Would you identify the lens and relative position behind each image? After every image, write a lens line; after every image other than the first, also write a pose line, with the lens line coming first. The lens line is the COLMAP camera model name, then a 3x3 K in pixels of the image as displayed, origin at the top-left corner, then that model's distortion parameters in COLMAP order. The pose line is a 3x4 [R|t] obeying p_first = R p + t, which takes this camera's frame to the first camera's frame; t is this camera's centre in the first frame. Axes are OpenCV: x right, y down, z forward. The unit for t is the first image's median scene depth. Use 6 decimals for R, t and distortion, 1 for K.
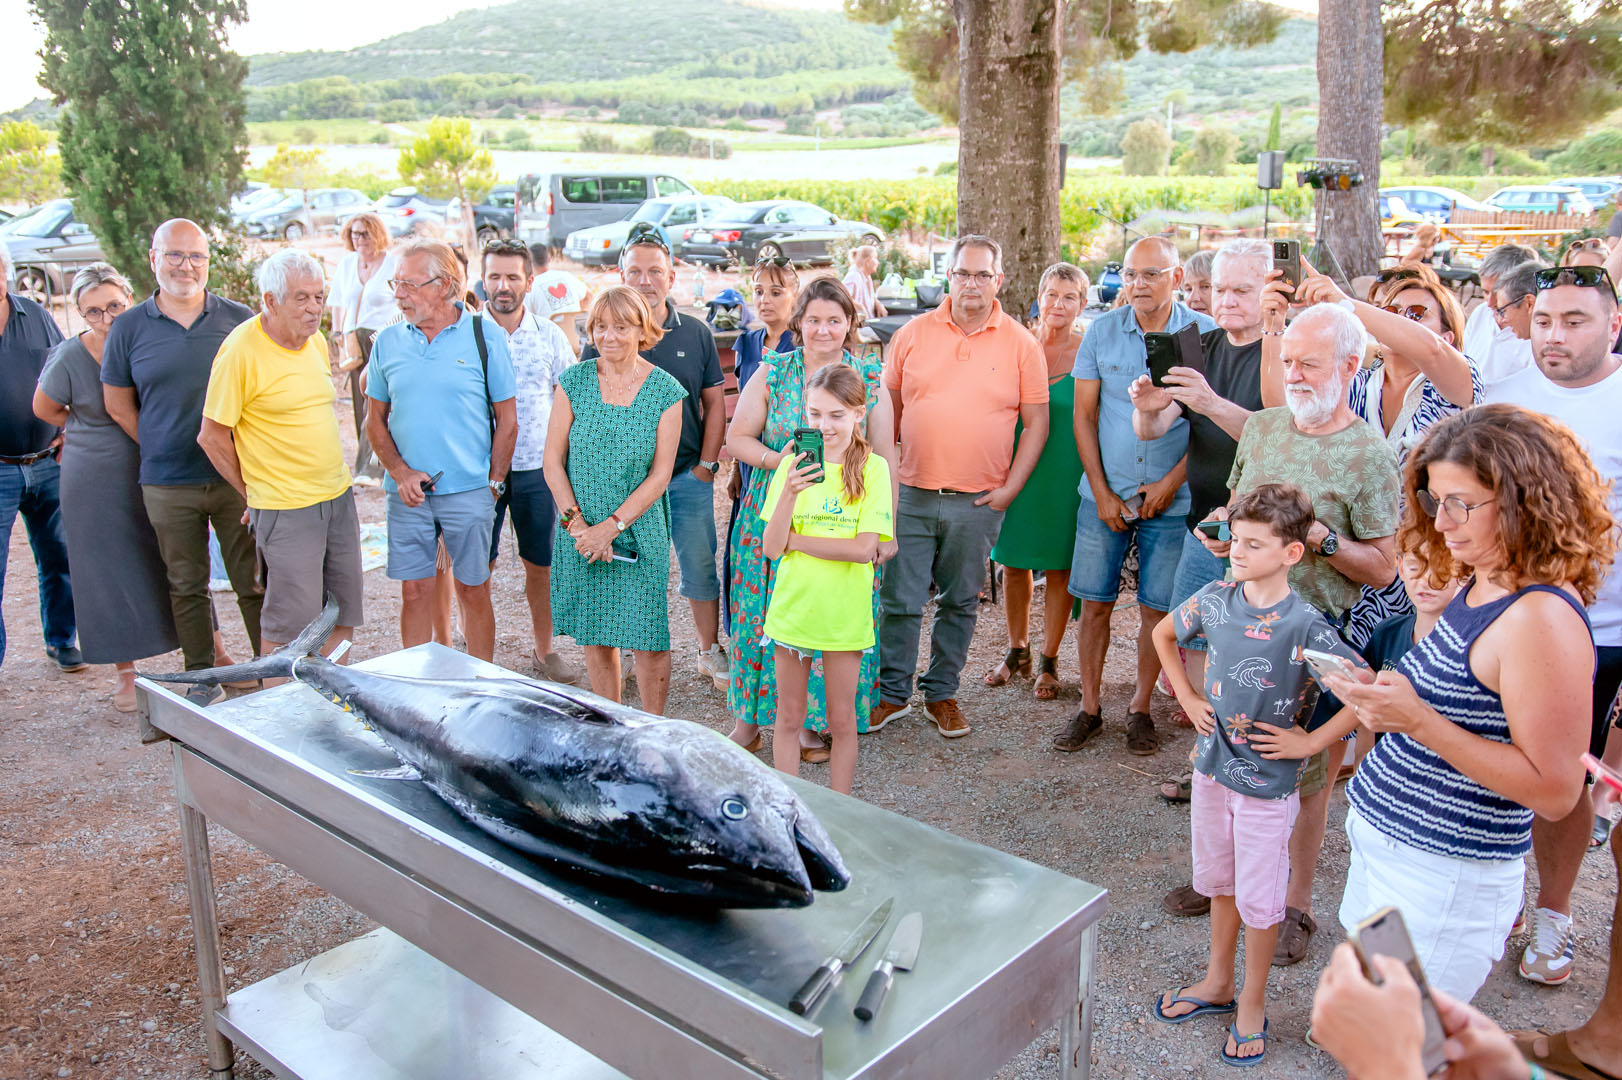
lens RADIAL K [[1455.9, 0, 798.7], [0, 1455.9, 547.9], [0, 0, 1]] dist [-0.053611, 0.078138]
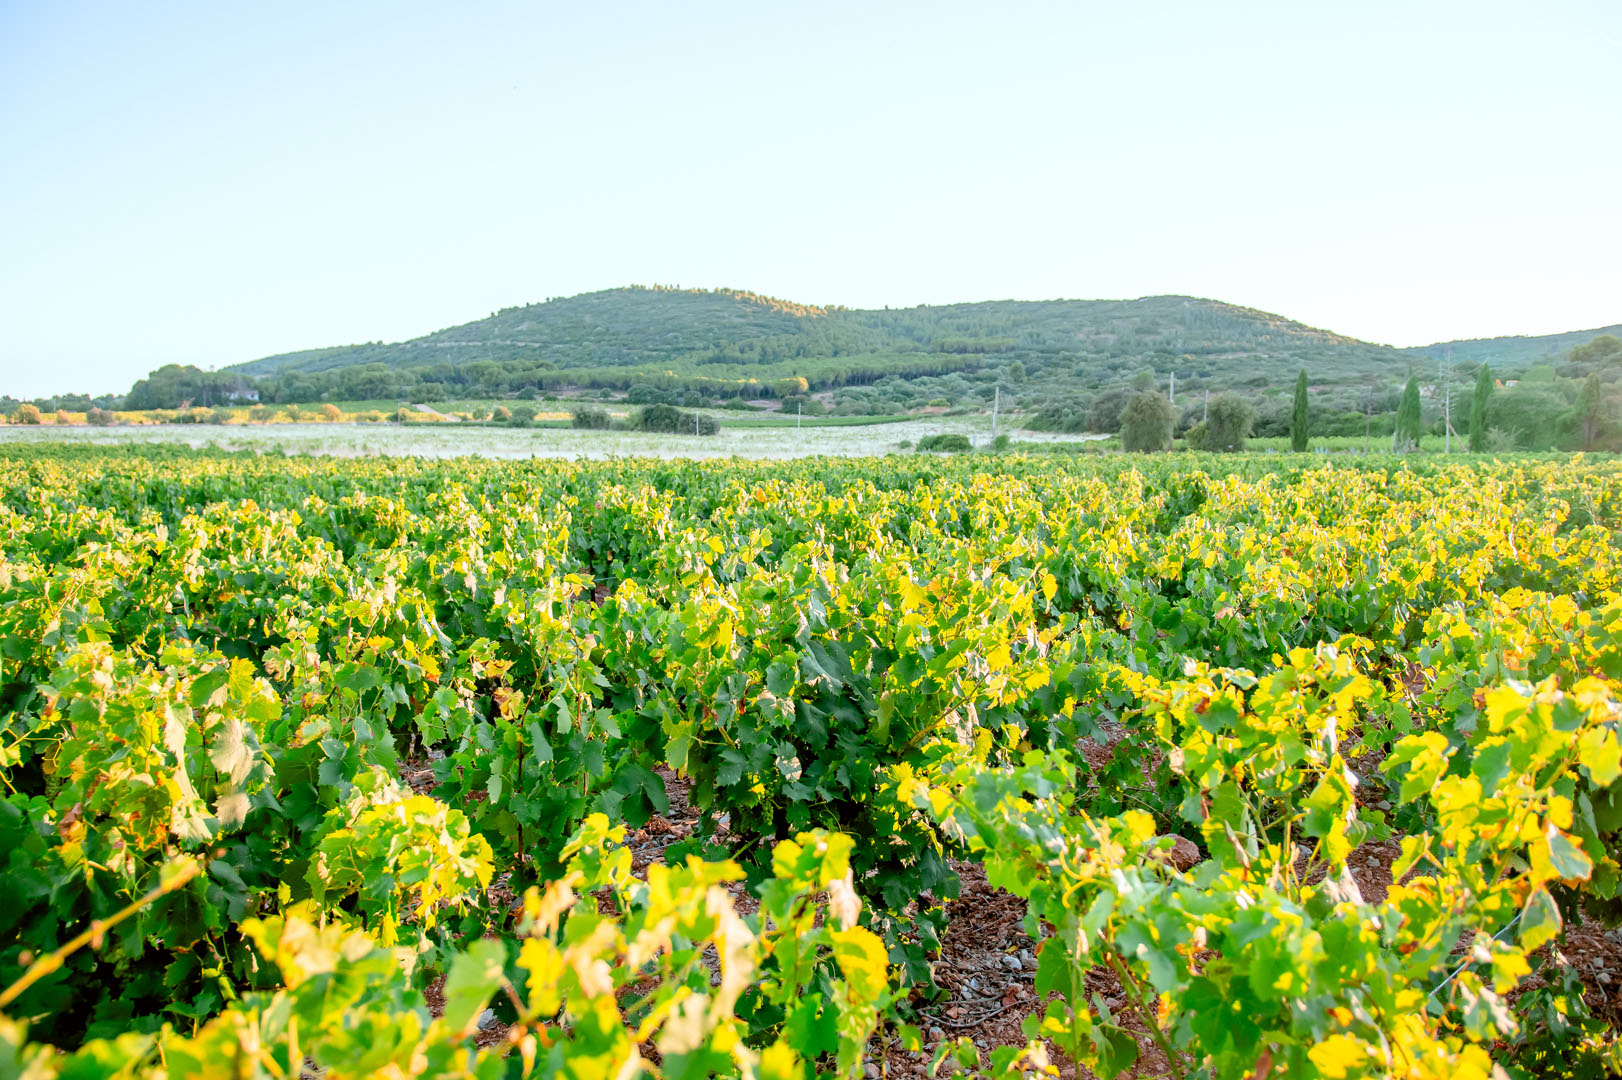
lens RADIAL K [[1303.9, 0, 815.5], [0, 1303.9, 555.9], [0, 0, 1]] dist [-0.085672, 0.071613]
pose [[0.999955, -0.001972, 0.009294, 0.083668], [0.003512, 0.985660, -0.168705, -0.231131], [-0.008828, 0.168730, 0.985623, 0.857094]]
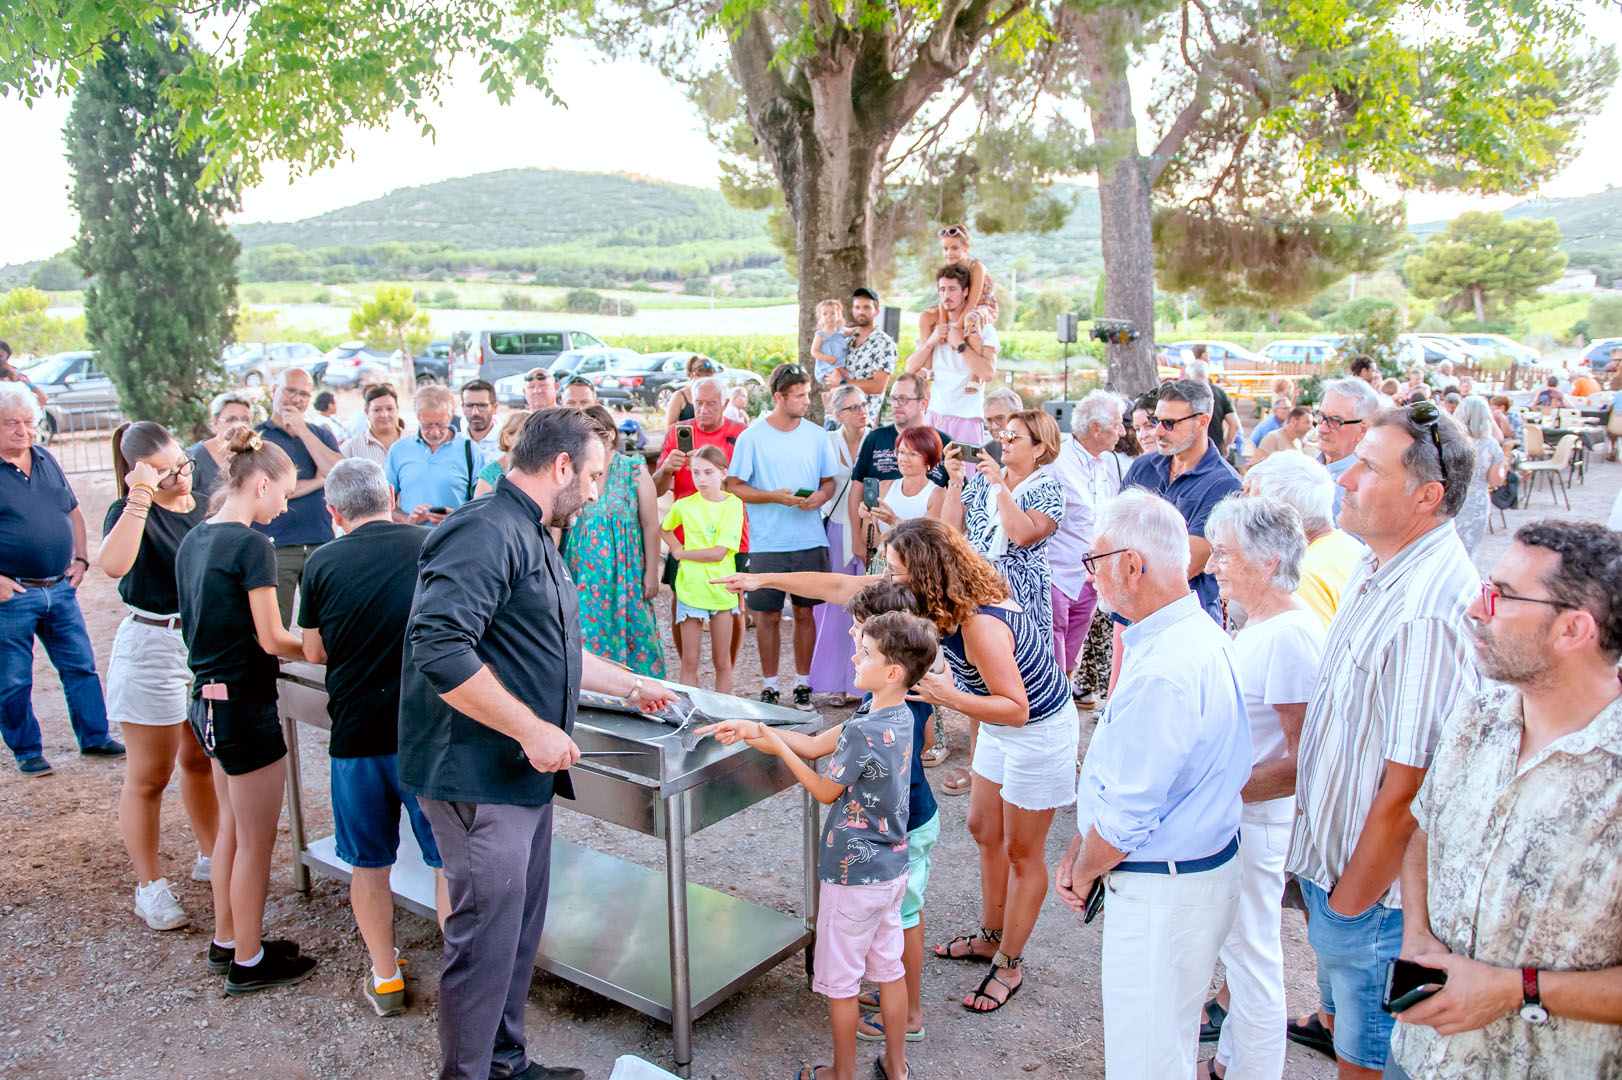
lens RADIAL K [[1303.9, 0, 801.9], [0, 1303.9, 543.4], [0, 0, 1]] dist [-0.085672, 0.071613]
pose [[0.996813, -0.011455, 0.078942, 0.002931], [0.018413, 0.995951, -0.087993, 0.008682], [-0.077614, 0.089166, 0.992988, -0.036499]]
